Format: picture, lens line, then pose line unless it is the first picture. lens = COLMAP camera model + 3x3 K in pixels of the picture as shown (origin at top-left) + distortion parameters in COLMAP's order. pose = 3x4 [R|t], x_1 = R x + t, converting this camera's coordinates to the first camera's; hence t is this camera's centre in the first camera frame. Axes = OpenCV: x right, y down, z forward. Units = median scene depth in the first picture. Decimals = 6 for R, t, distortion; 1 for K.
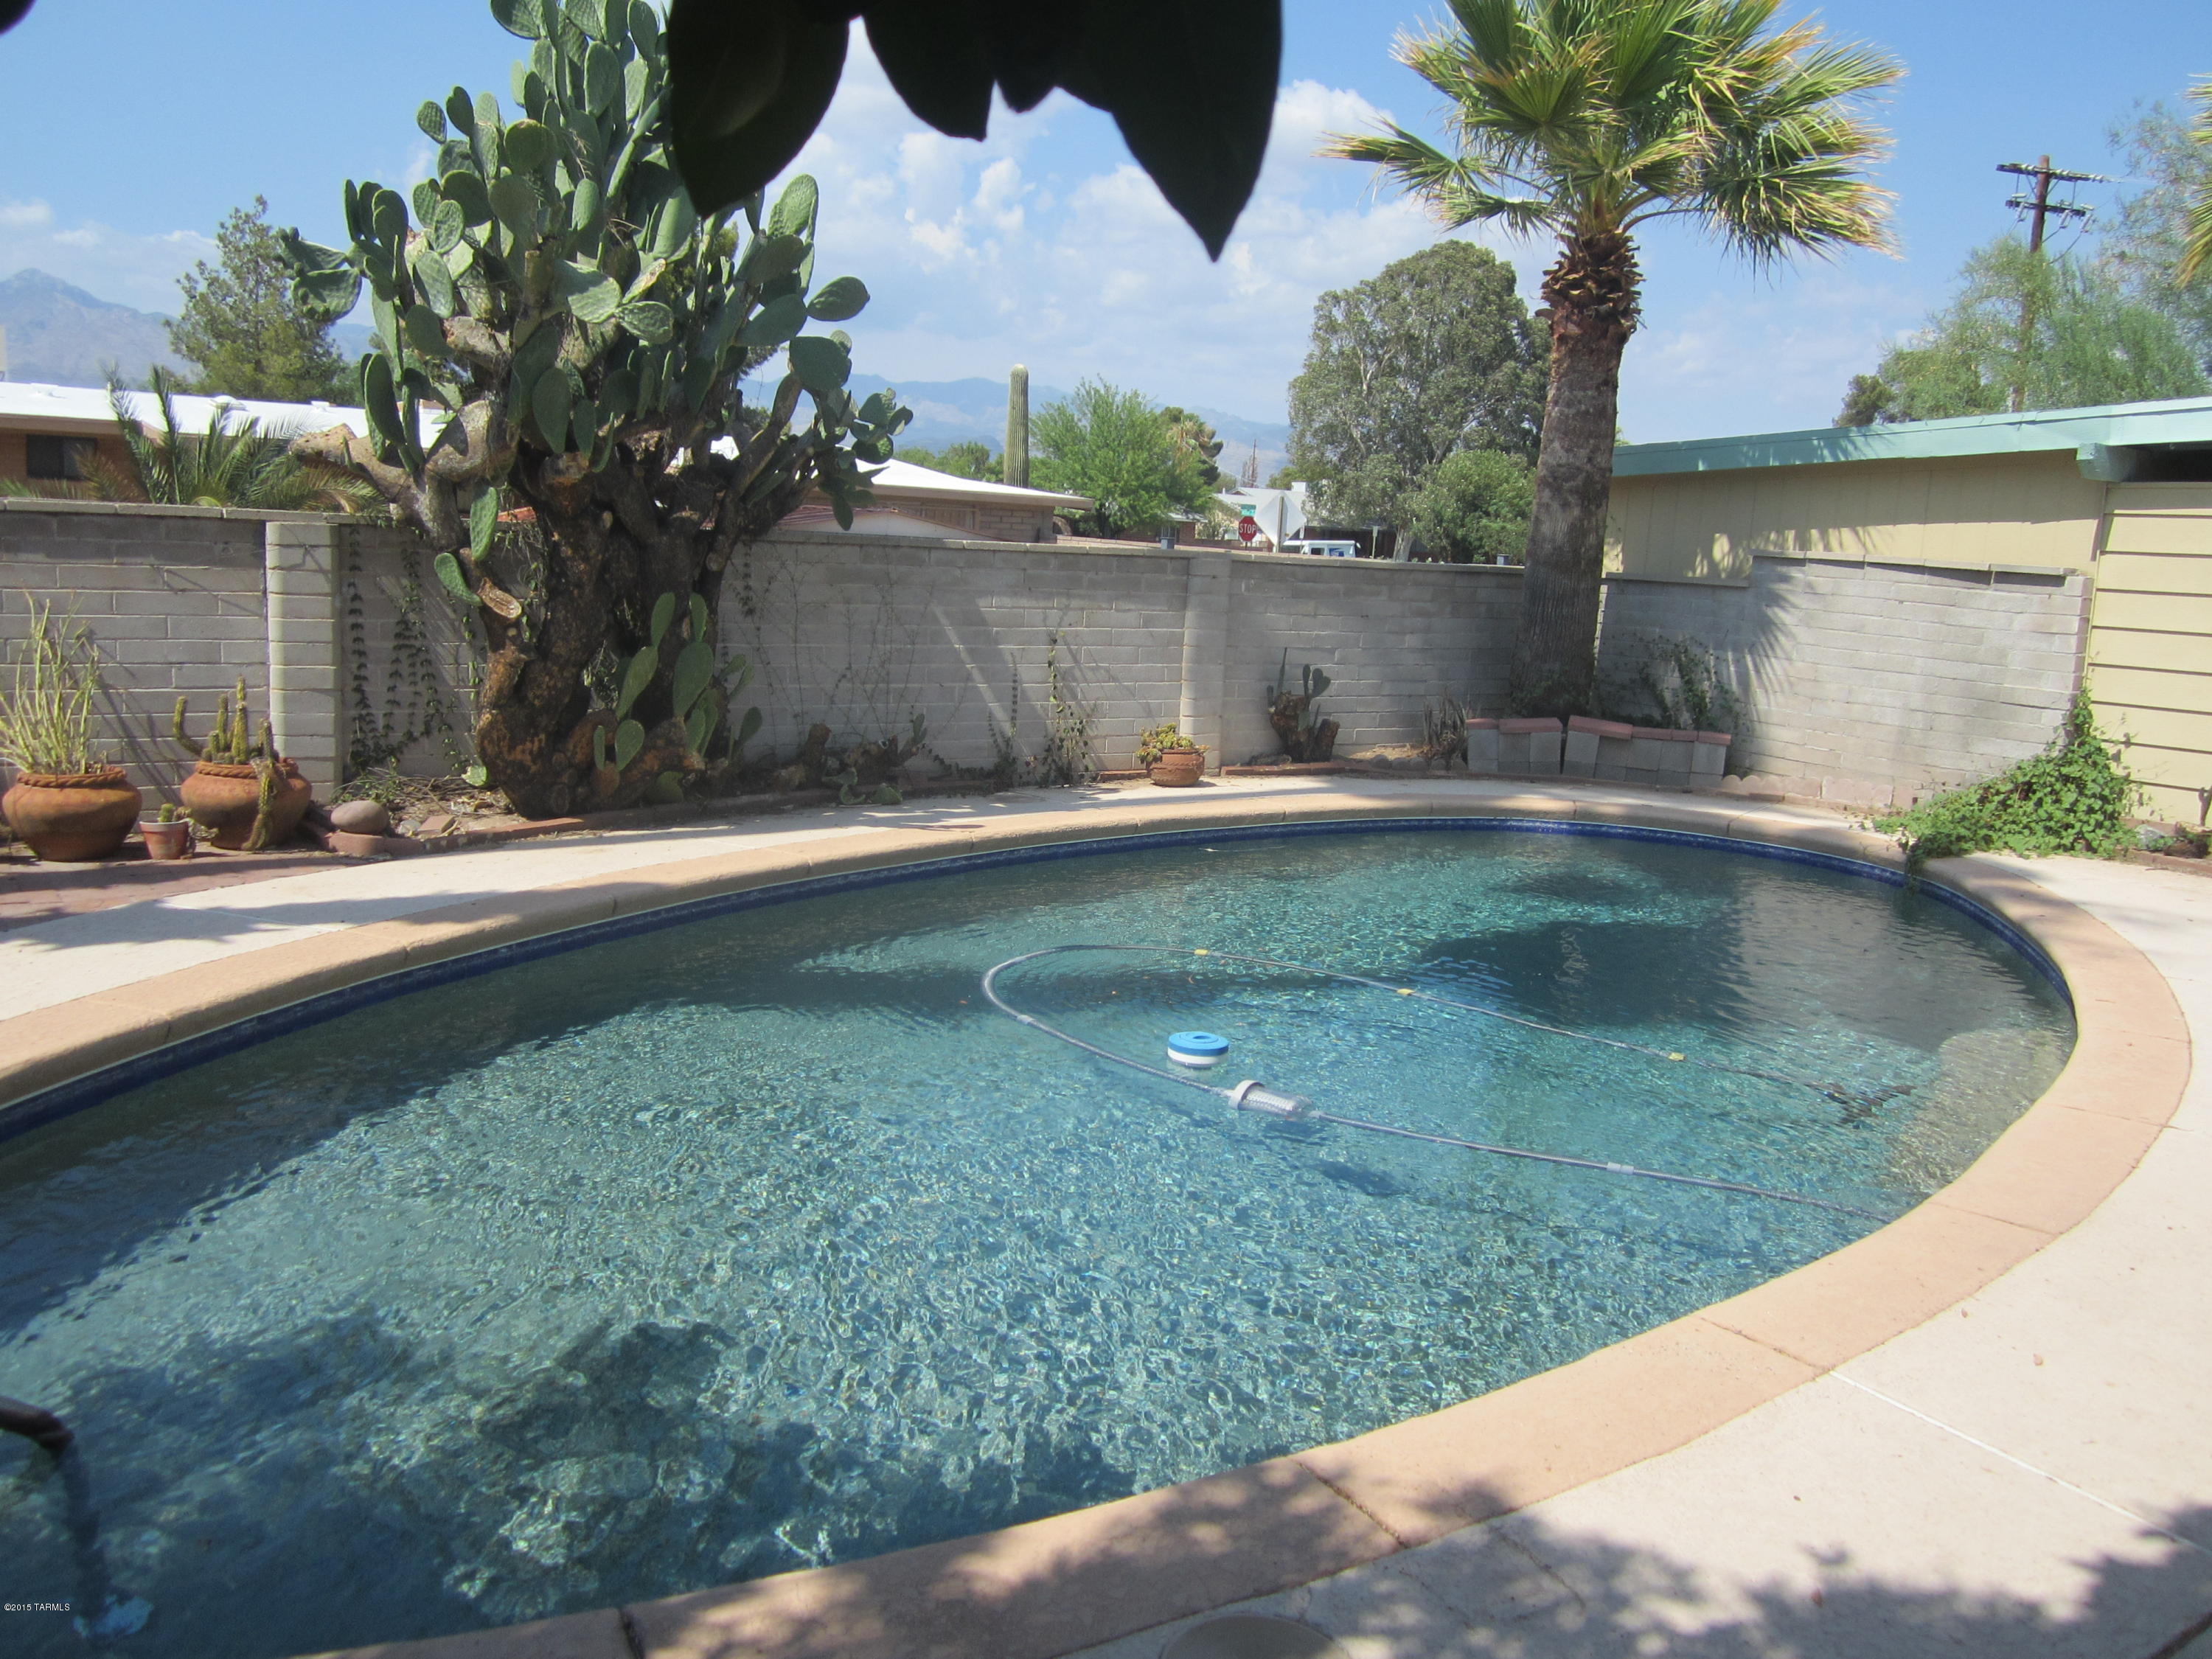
lens RADIAL K [[1827.7, 0, 1105.3], [0, 1827.7, 827.9], [0, 0, 1]] dist [0.001368, -0.000100]
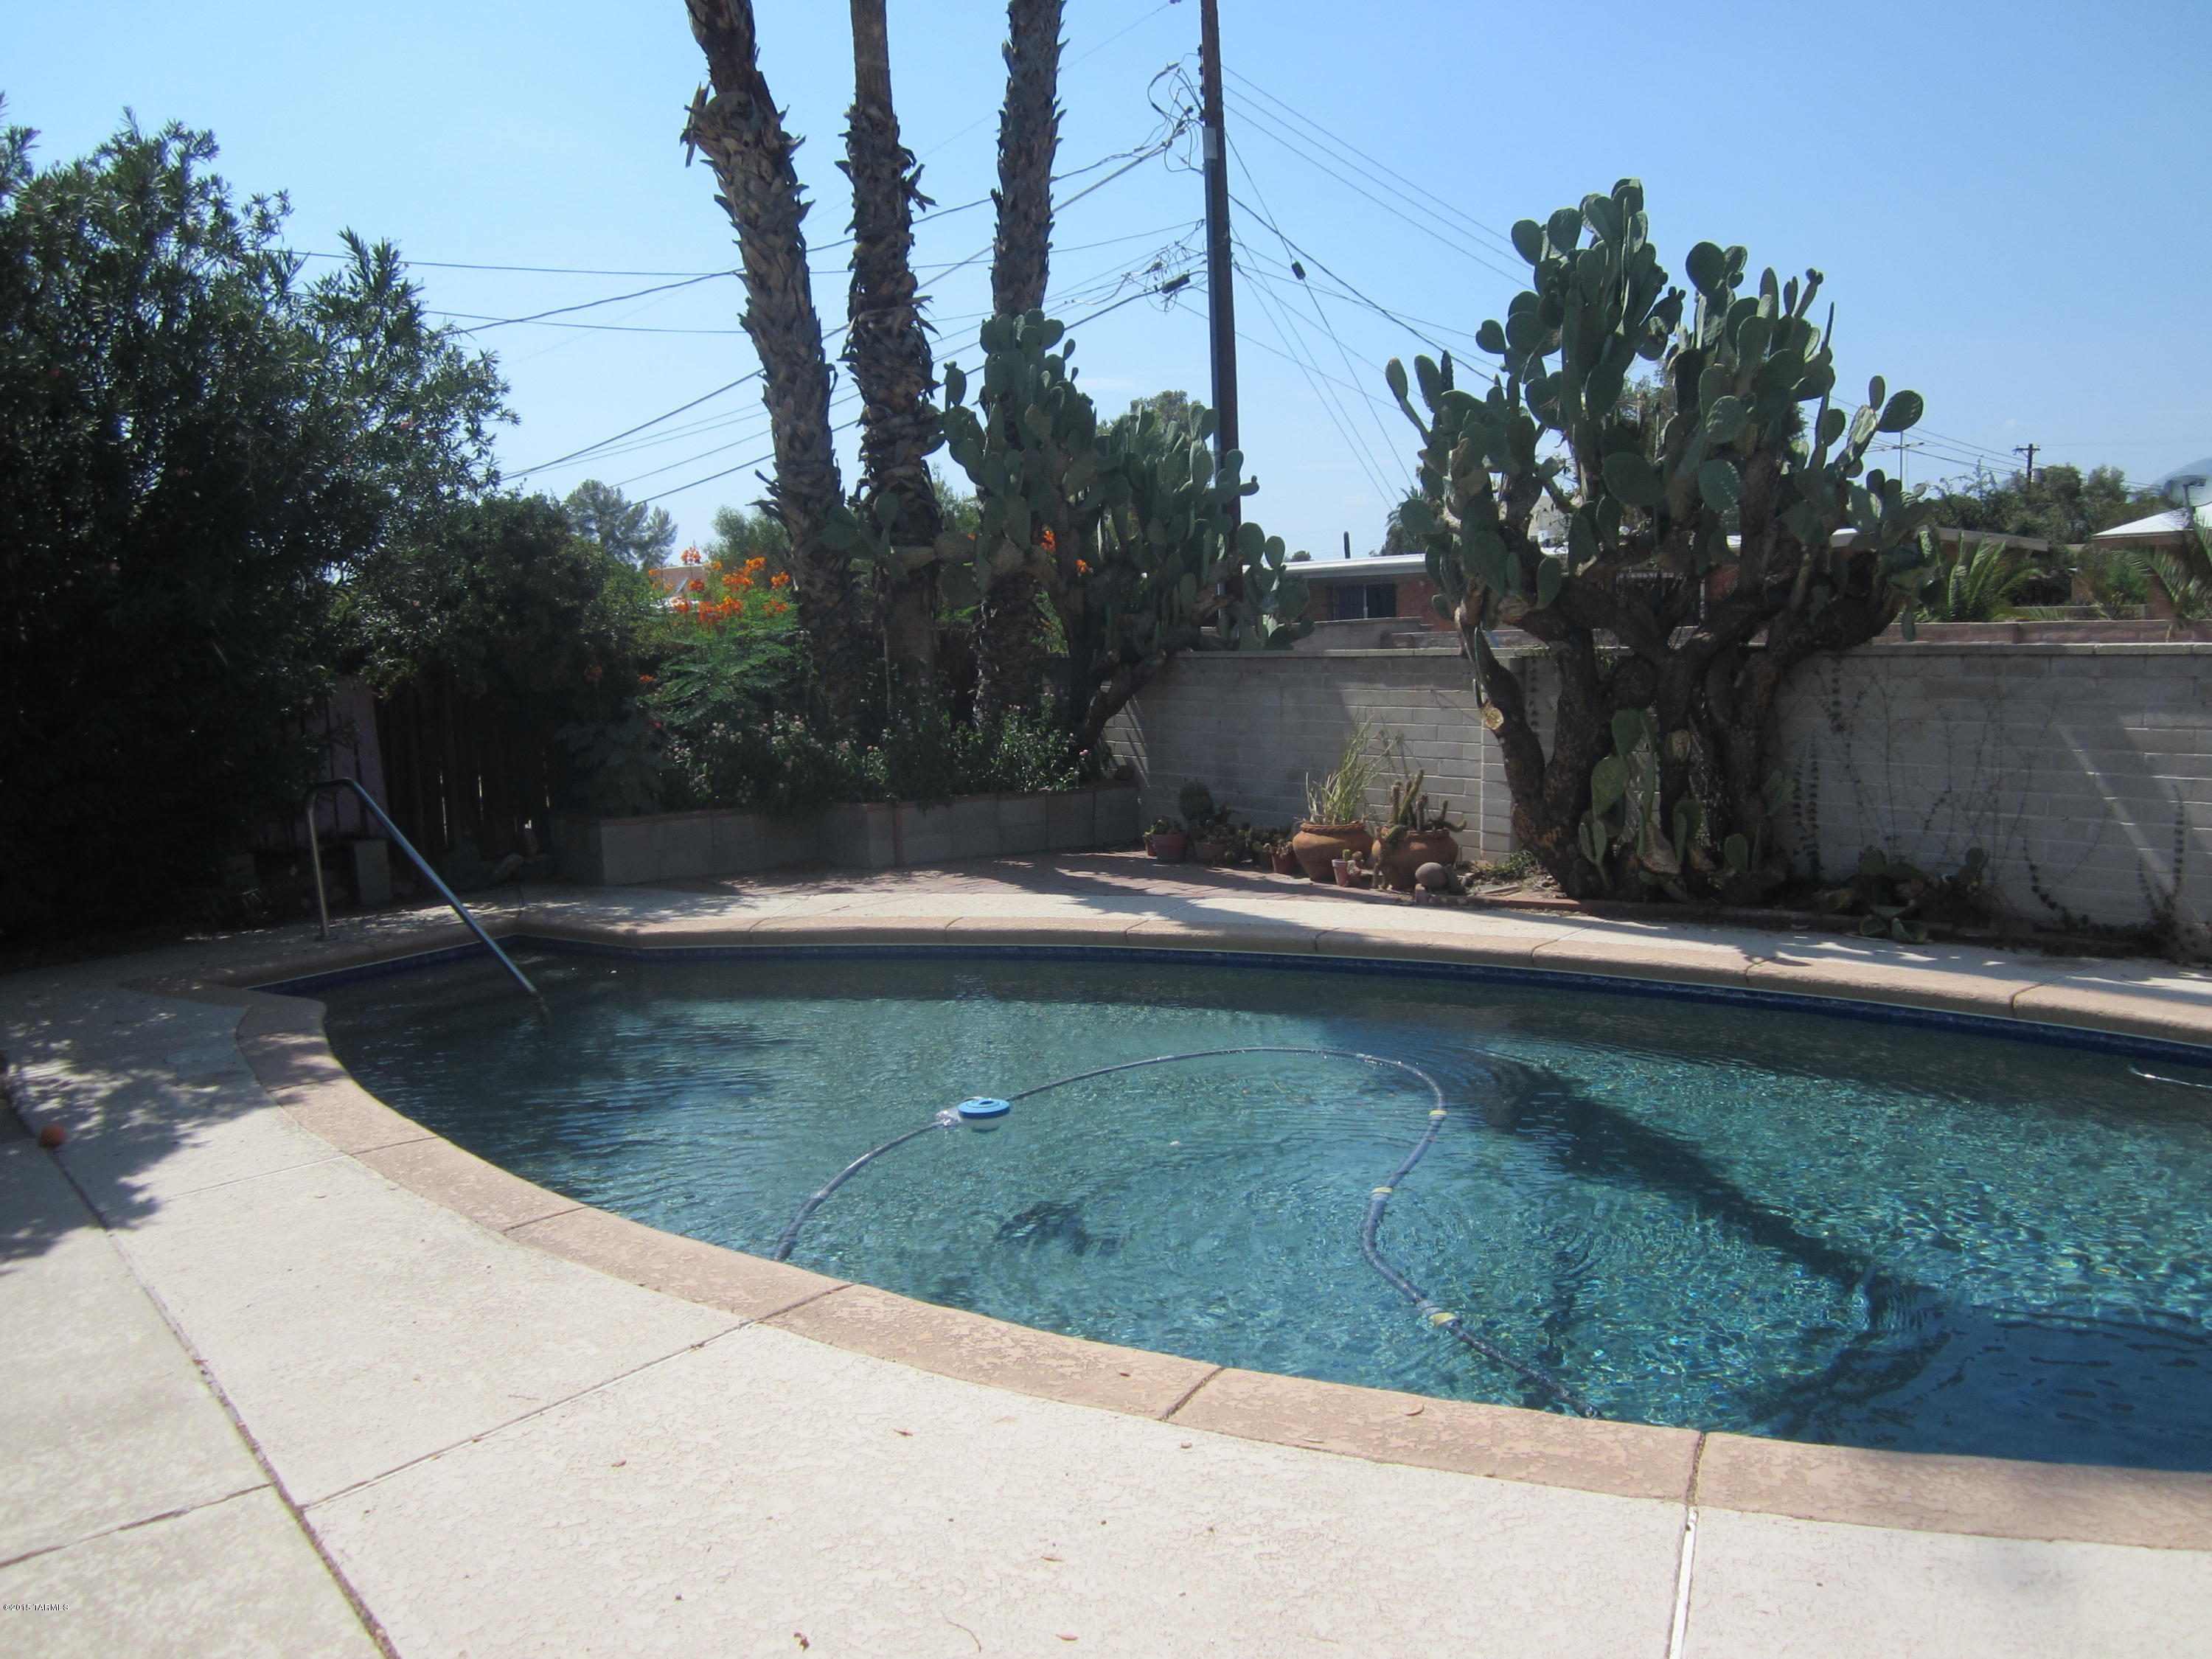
lens RADIAL K [[1827.7, 0, 1105.4], [0, 1827.7, 830.5], [0, 0, 1]] dist [0.001368, -0.000100]
pose [[0.069935, 0.067435, -0.995270, 0.732701], [-0.124395, 0.990514, 0.058372, -0.069859], [0.989765, 0.119725, 0.077660, 0.525300]]
